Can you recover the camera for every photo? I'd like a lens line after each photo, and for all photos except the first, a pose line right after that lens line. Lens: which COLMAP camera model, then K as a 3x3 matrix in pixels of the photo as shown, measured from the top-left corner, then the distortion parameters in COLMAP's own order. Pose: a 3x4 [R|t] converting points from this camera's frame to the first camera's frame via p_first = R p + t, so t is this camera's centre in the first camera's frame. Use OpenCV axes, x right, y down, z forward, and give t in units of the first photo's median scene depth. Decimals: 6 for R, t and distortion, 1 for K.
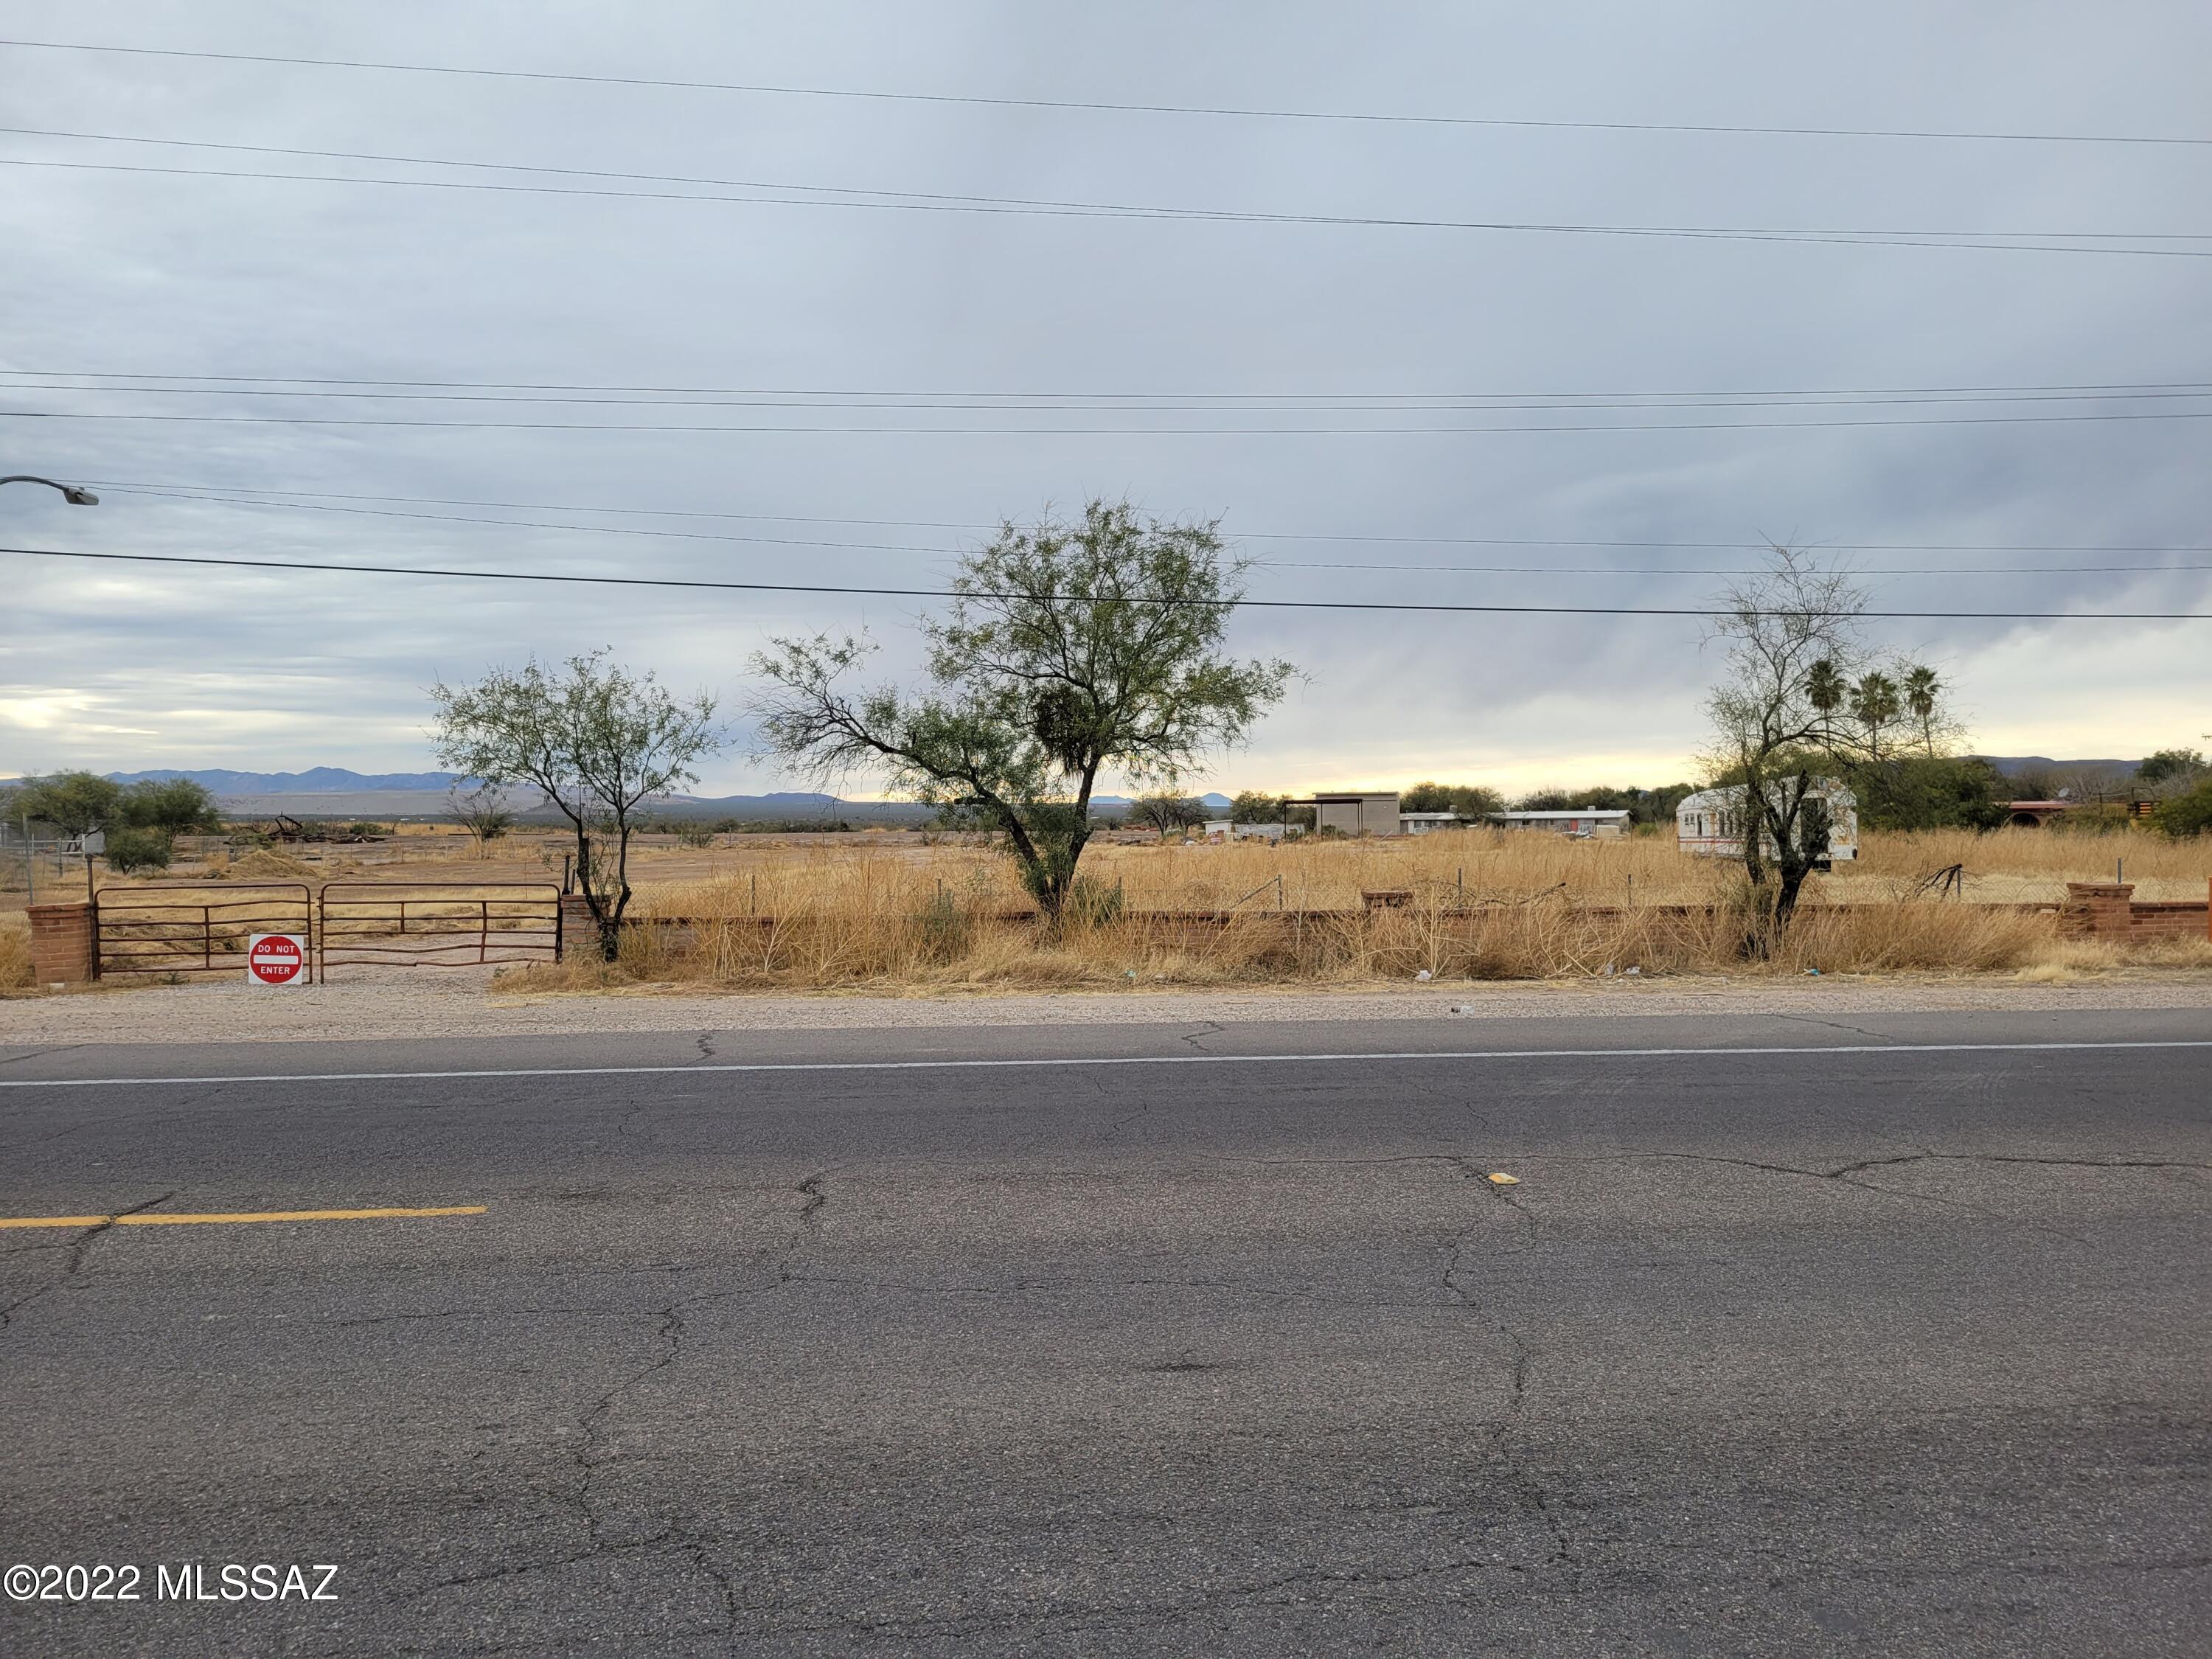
lens RADIAL K [[1649.1, 0, 1103.4], [0, 1649.1, 855.0], [0, 0, 1]] dist [0.050176, -0.033383]
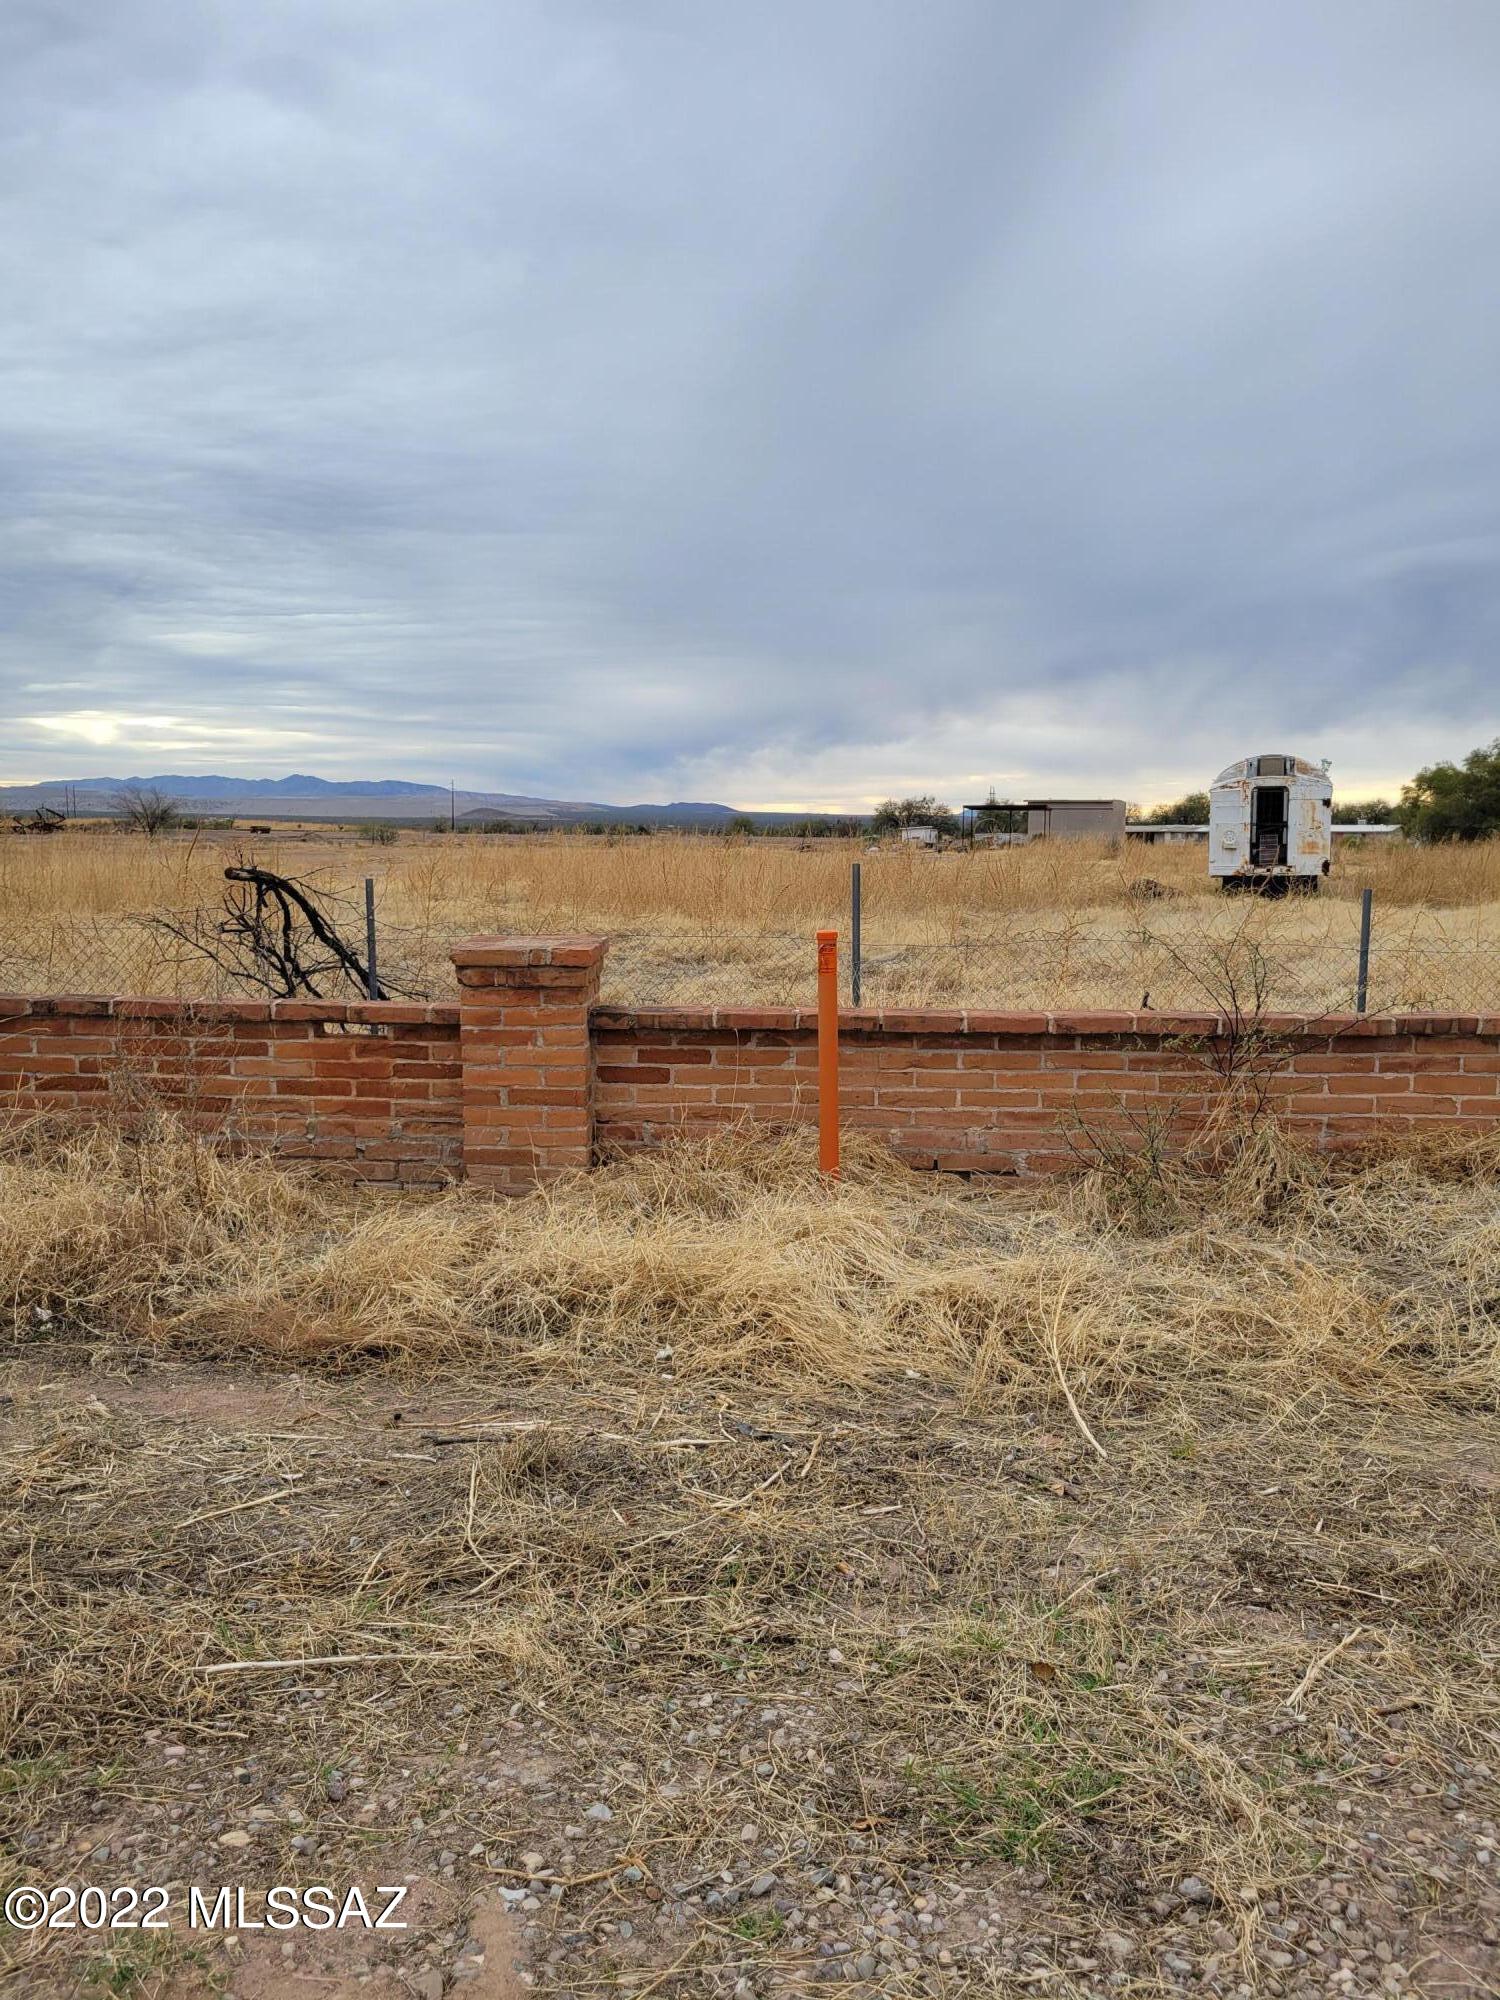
lens RADIAL K [[1491.0, 0, 741.5], [0, 1491.0, 989.4], [0, 0, 1]] dist [0.050176, -0.033383]
pose [[0.988001, 0.032896, -0.150901, 0.703989], [-0.019961, 0.996057, 0.086446, 0.001672], [0.153149, -0.082396, 0.984762, 0.775478]]
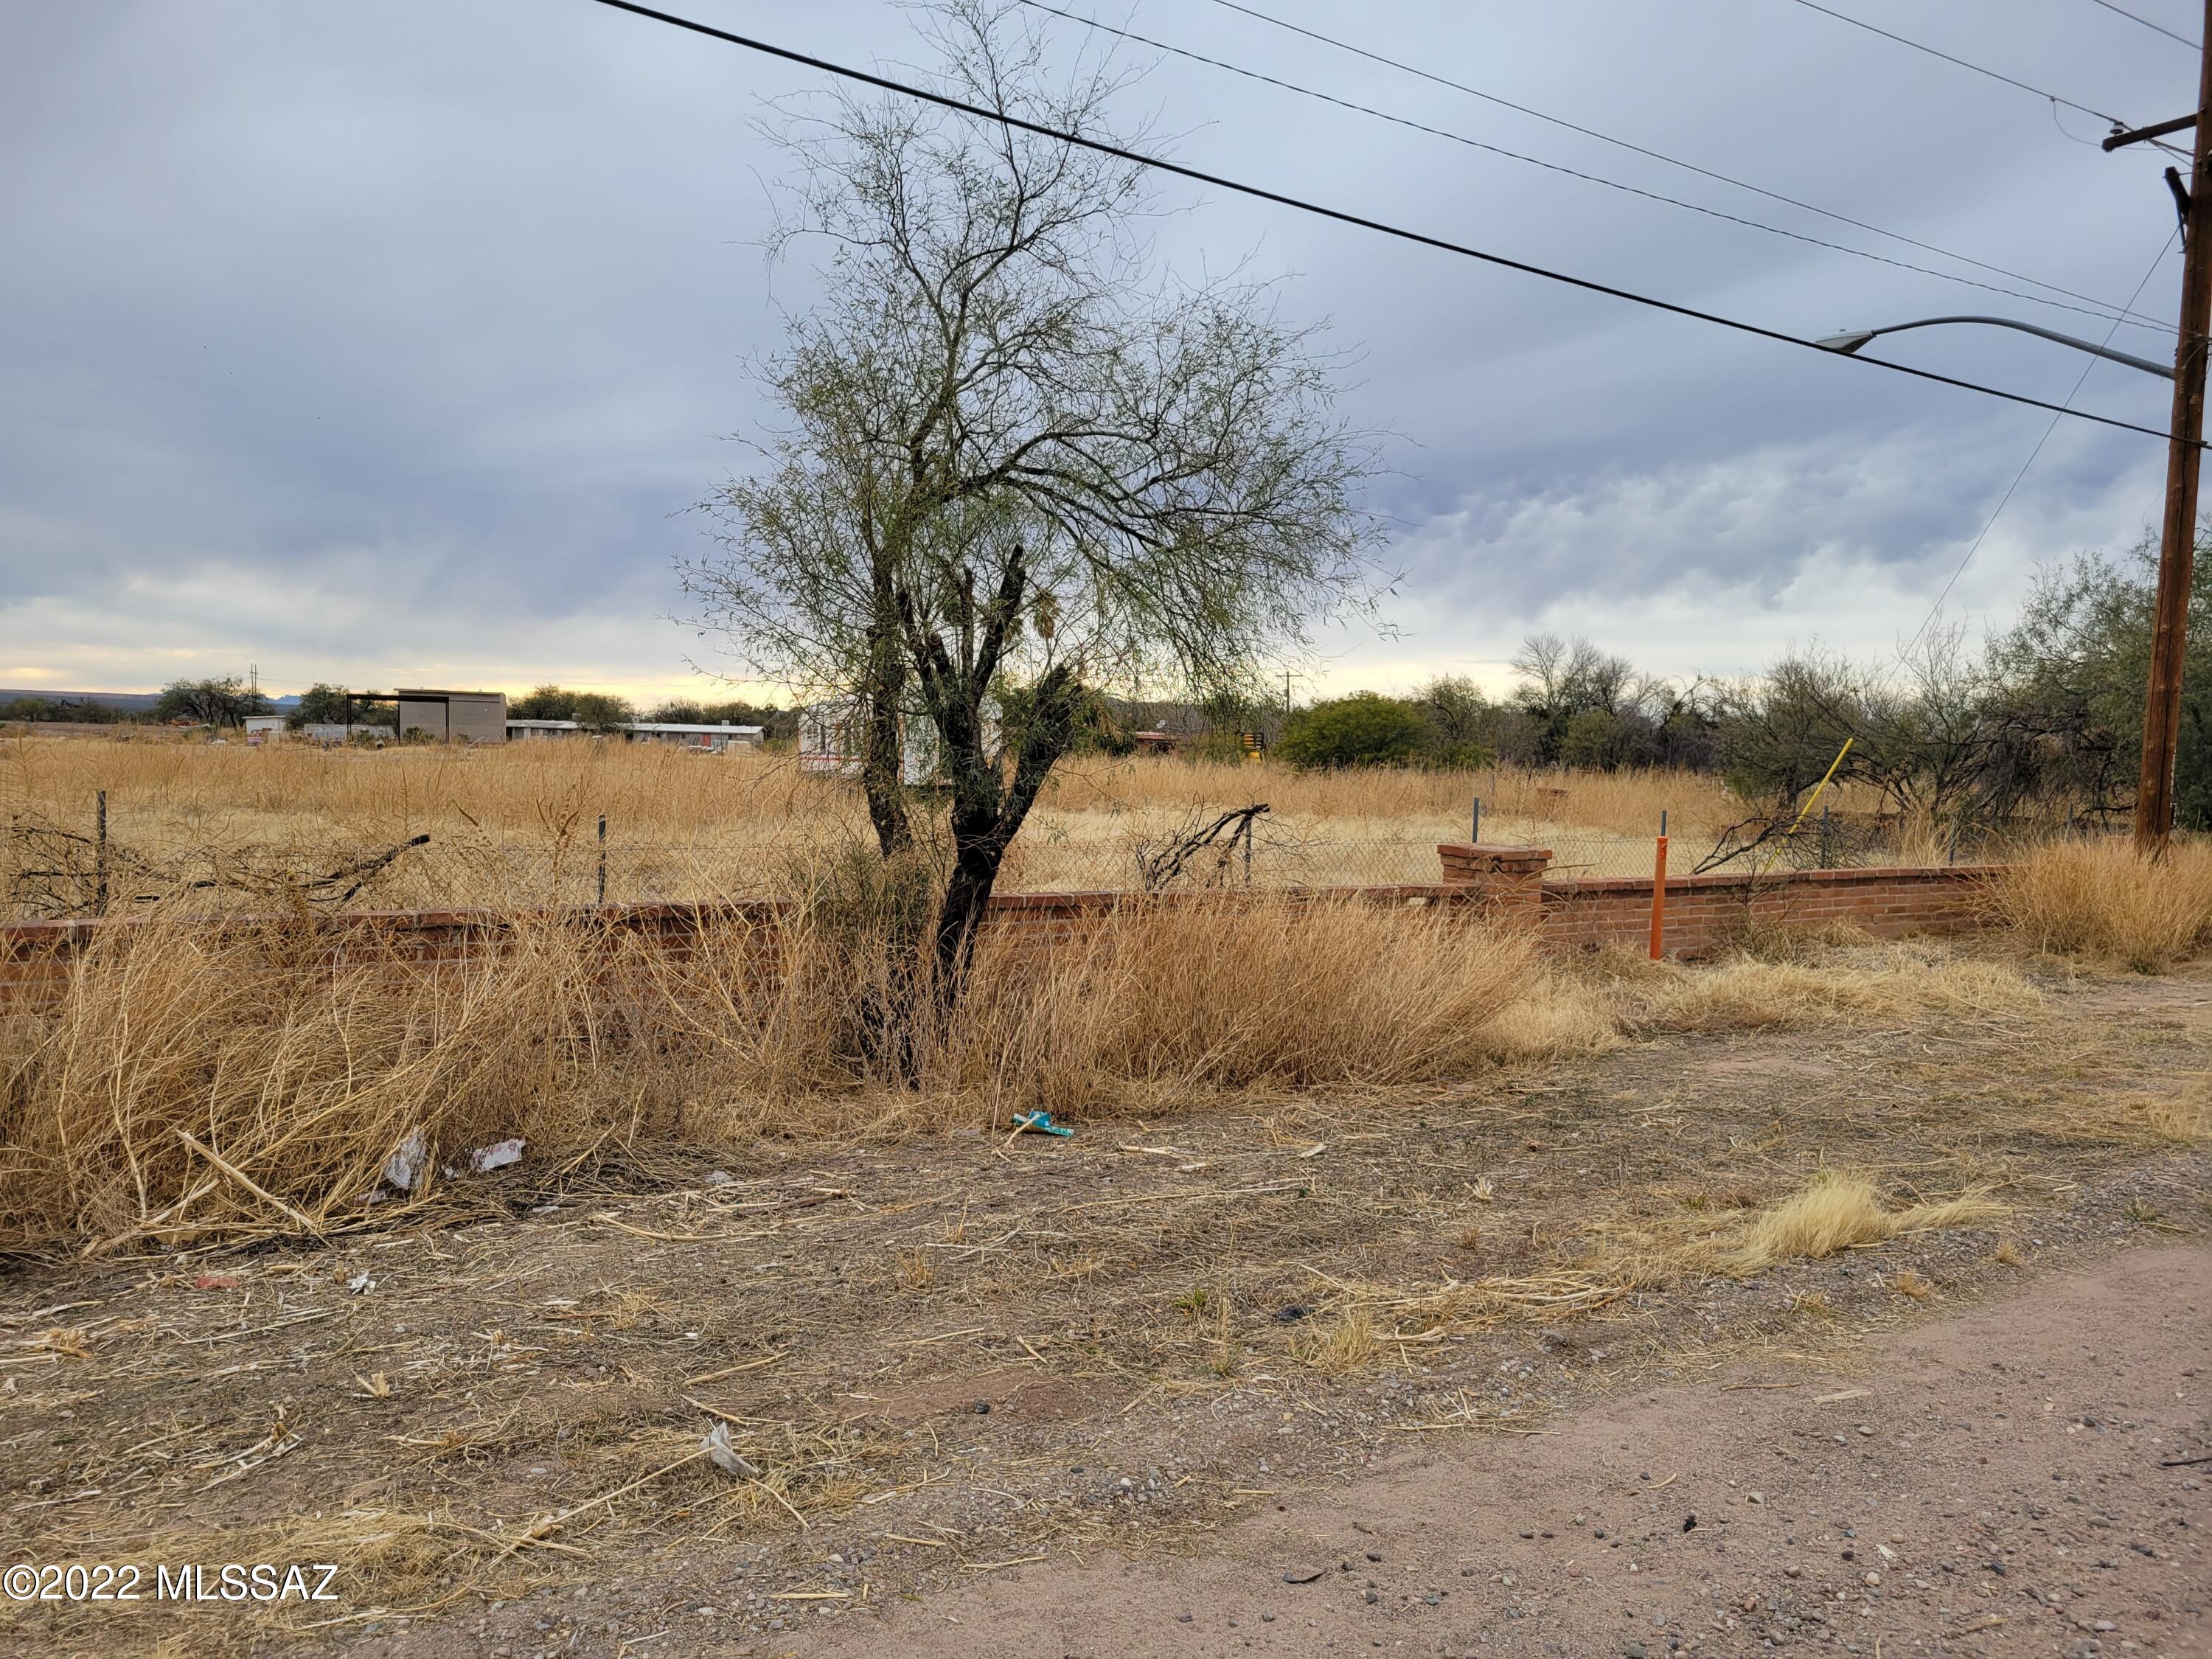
lens RADIAL K [[1649.1, 0, 1074.3], [0, 1649.1, 857.7], [0, 0, 1]] dist [0.050176, -0.033383]
pose [[0.882697, 0.002800, 0.469935, 0.246390], [-0.027526, 0.998574, 0.045752, 0.000254], [-0.469136, -0.053320, 0.881515, 0.630173]]
